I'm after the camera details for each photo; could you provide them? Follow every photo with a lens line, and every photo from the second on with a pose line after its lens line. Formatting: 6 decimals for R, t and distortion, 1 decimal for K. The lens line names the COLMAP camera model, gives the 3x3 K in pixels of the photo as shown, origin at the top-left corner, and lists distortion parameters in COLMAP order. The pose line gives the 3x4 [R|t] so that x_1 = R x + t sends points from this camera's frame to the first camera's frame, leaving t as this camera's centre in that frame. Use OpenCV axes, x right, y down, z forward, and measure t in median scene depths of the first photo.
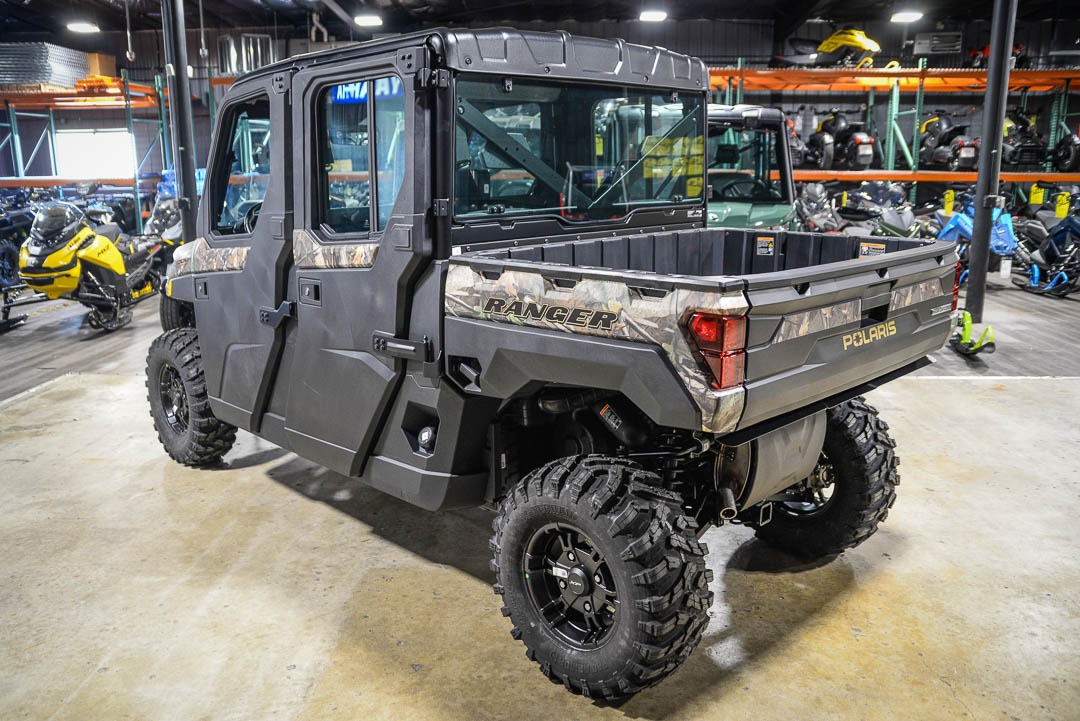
lens RADIAL K [[921.8, 0, 514.0], [0, 921.8, 360.4], [0, 0, 1]] dist [-0.083312, 0.083360]
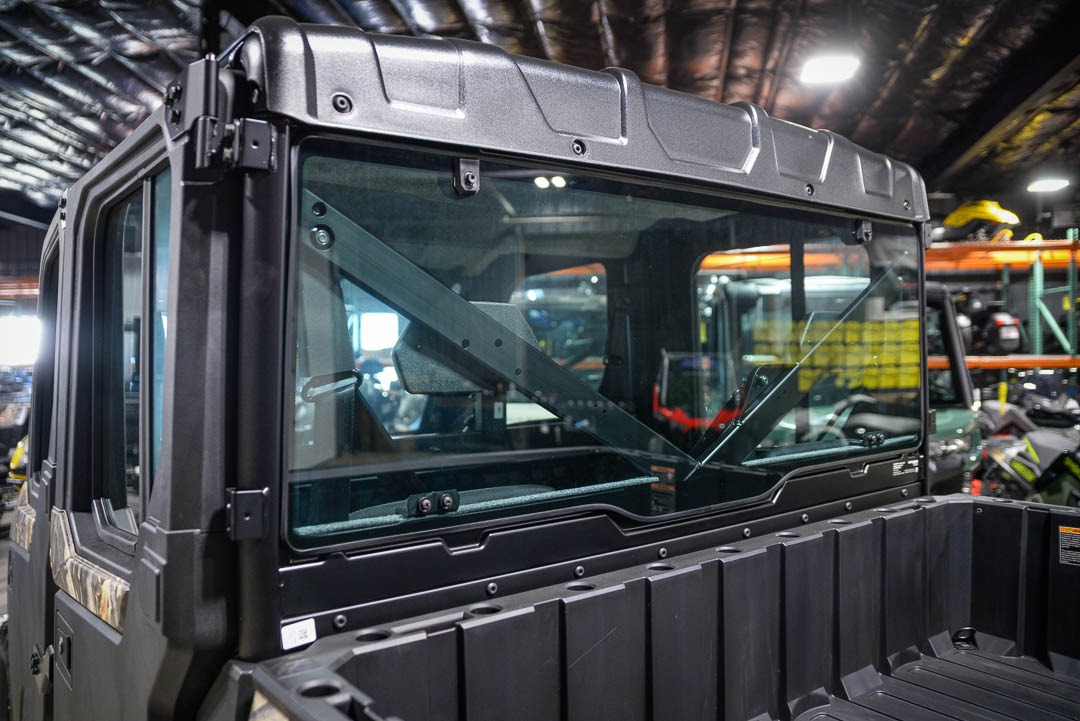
lens RADIAL K [[921.8, 0, 514.0], [0, 921.8, 360.4], [0, 0, 1]] dist [-0.083312, 0.083360]
pose [[0.994203, 0.002374, -0.107497, 0.011577], [-0.023346, 0.980673, -0.194254, -0.033089], [0.104959, 0.195637, 0.975043, 0.139984]]
